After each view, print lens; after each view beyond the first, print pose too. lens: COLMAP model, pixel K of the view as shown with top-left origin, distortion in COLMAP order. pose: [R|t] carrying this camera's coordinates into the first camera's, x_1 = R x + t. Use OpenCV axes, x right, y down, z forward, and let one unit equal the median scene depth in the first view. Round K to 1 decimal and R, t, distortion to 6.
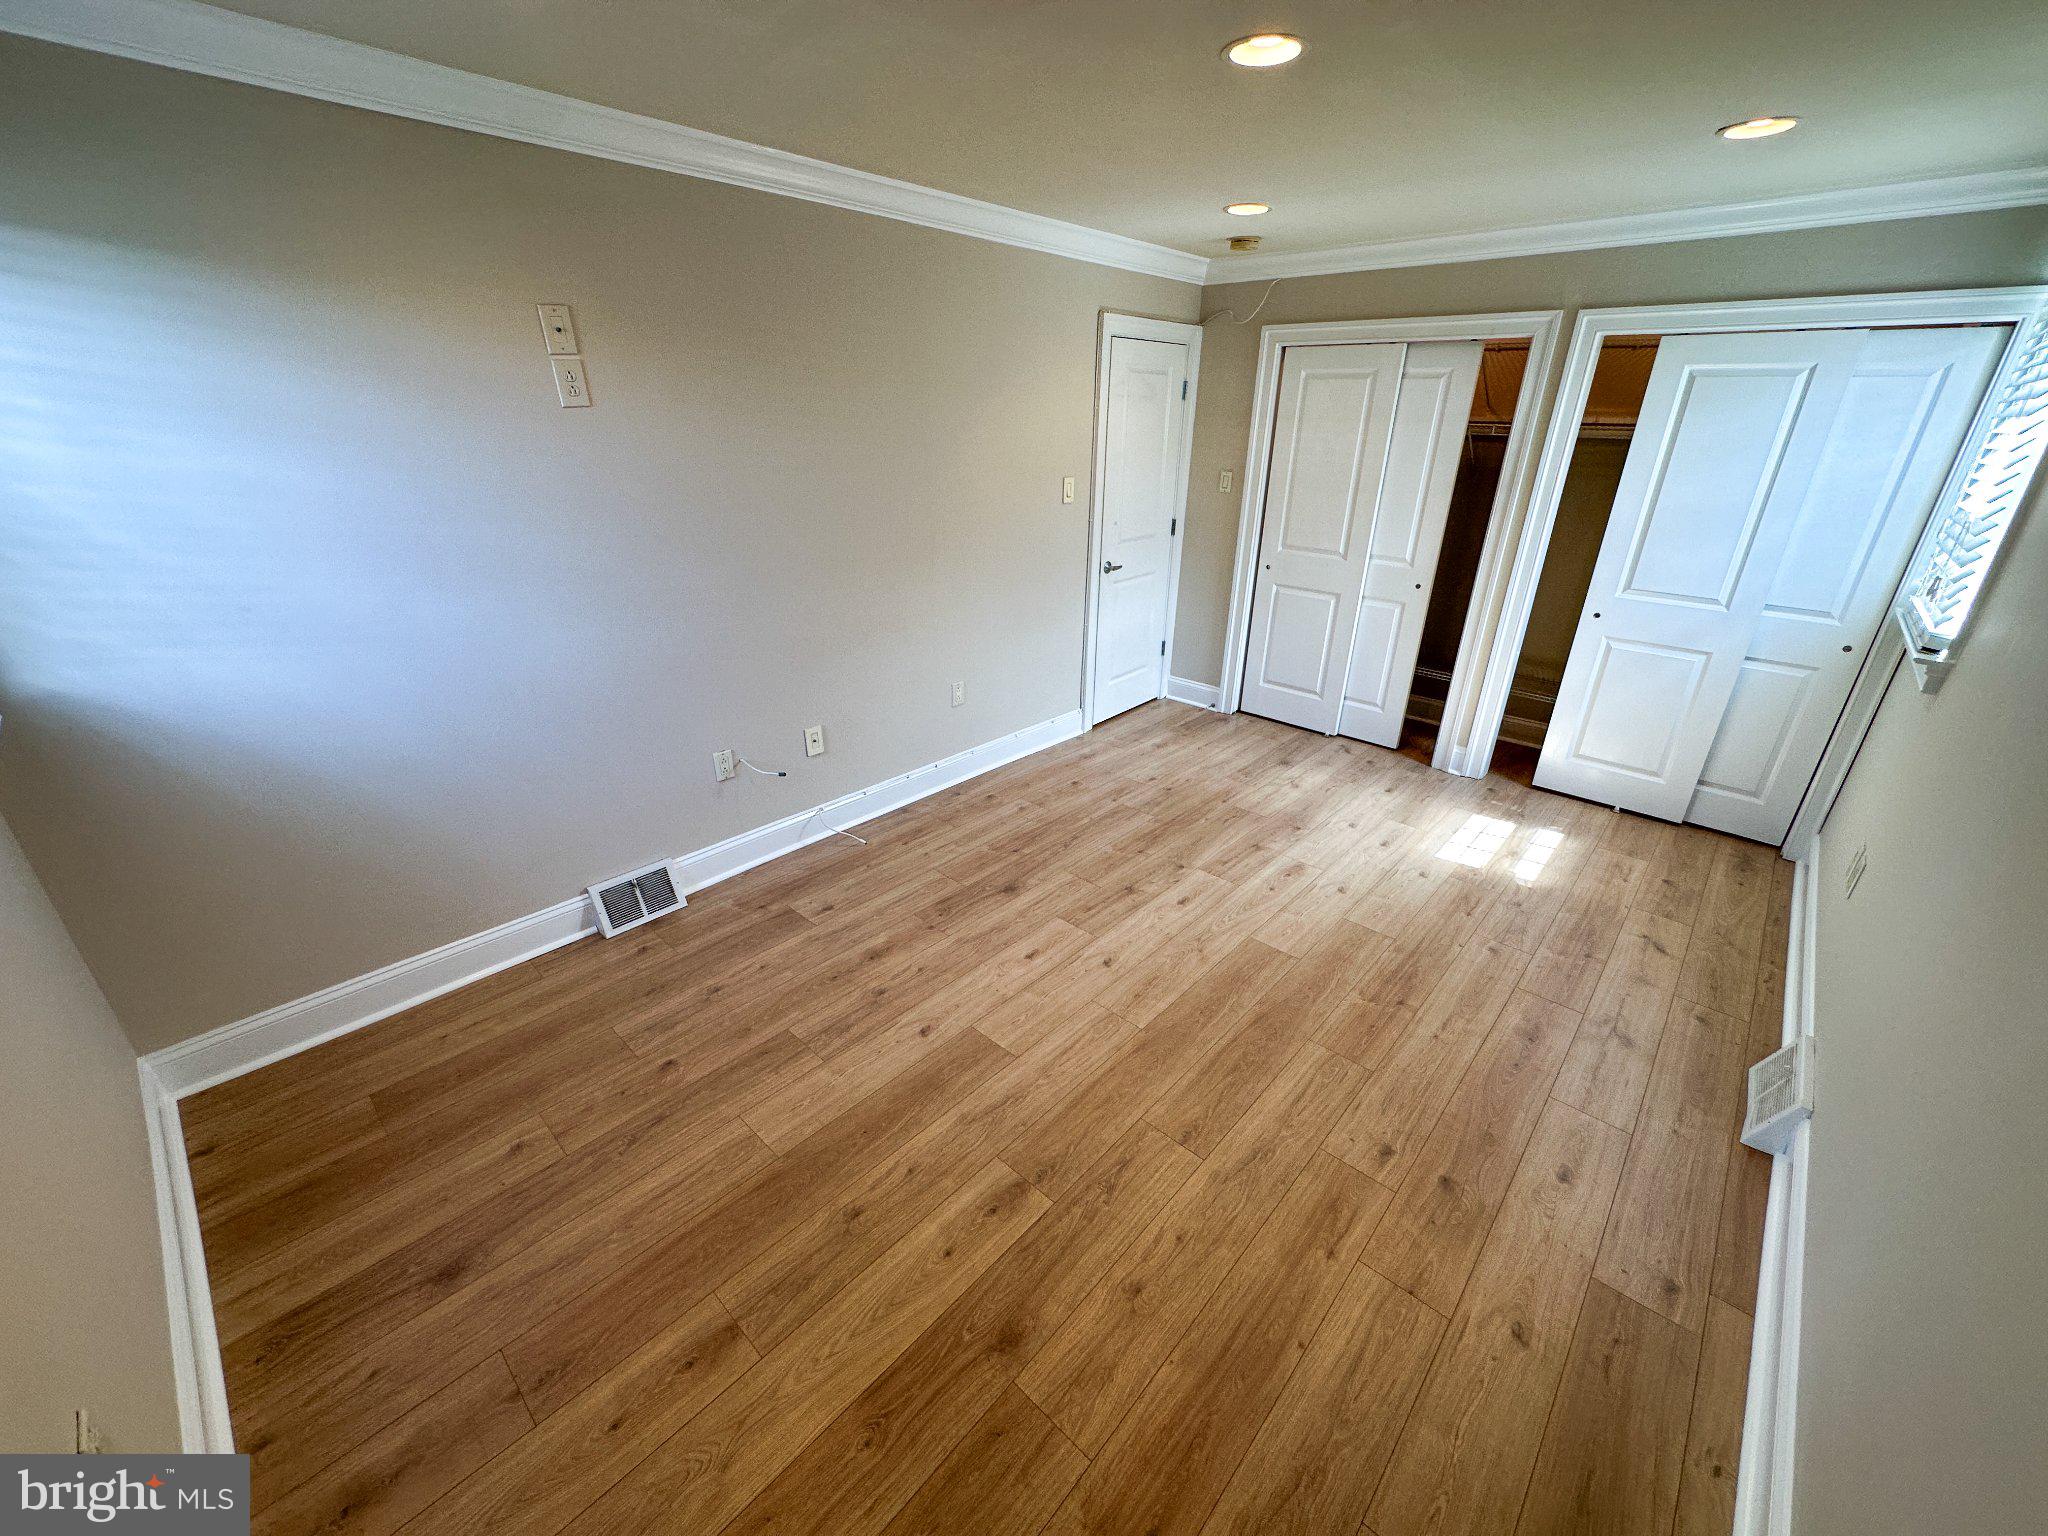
lens RADIAL K [[816.9, 0, 1024.0], [0, 816.9, 768.0], [0, 0, 1]] dist [-0.000308, -0.000054]
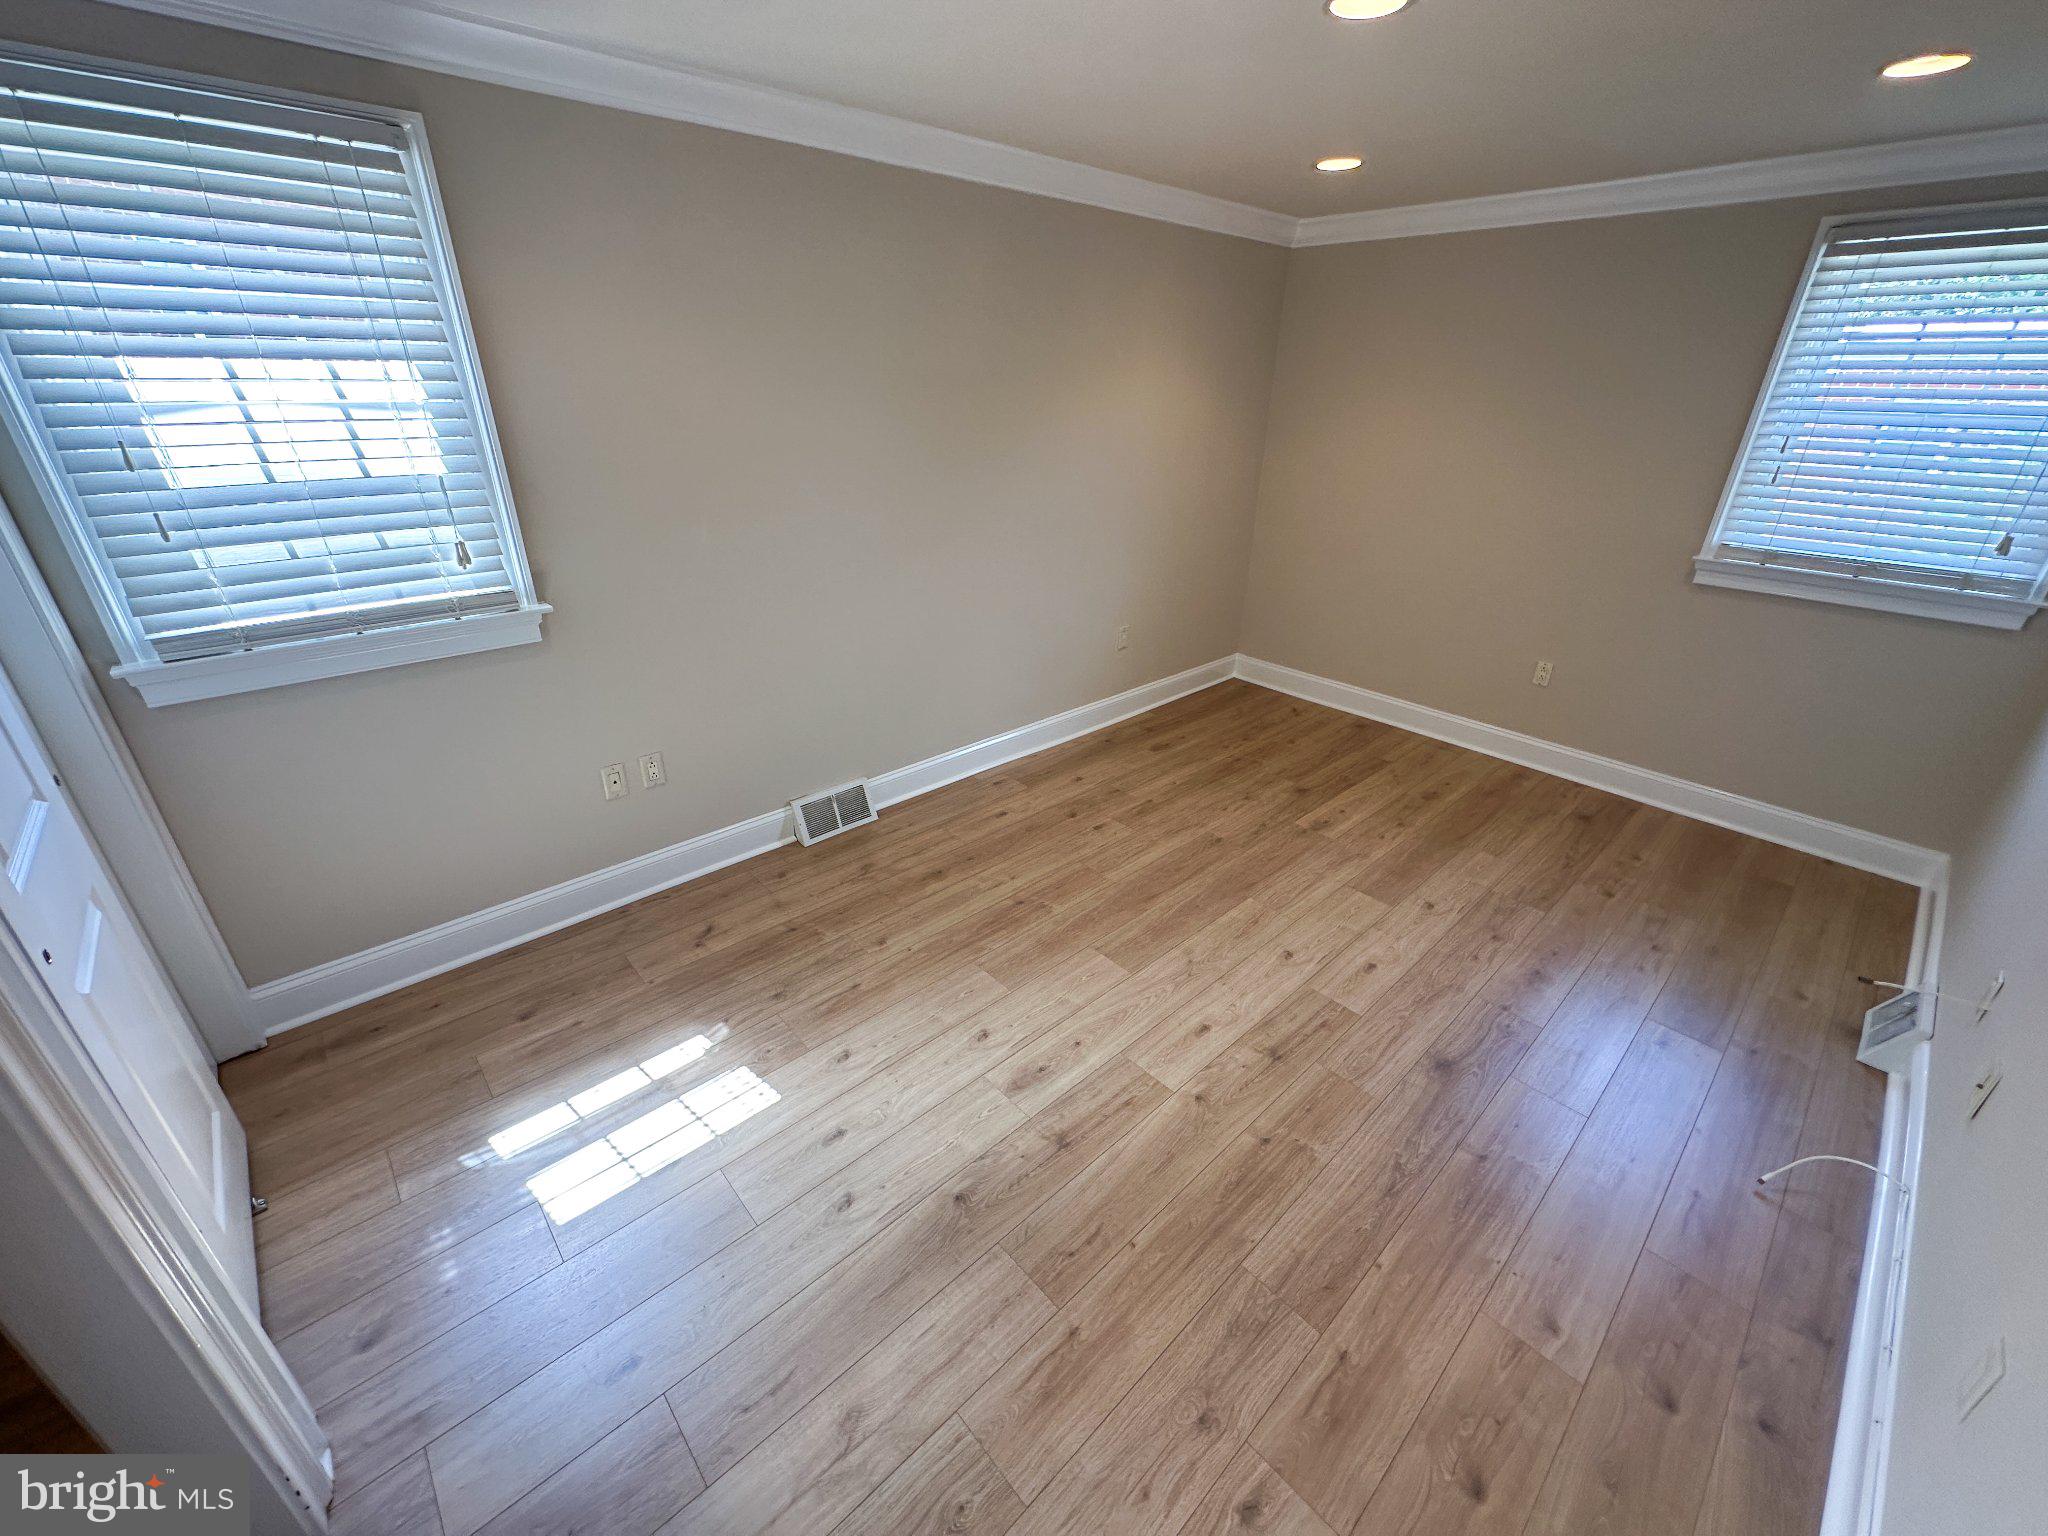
lens RADIAL K [[816.9, 0, 1024.0], [0, 816.9, 768.0], [0, 0, 1]] dist [-0.000308, -0.000054]
pose [[-0.996083, -0.064924, 0.060023, 0.379944], [0.003506, 0.649318, 0.760509, -0.666127], [-0.088349, 0.757741, -0.646547, 1.515598]]
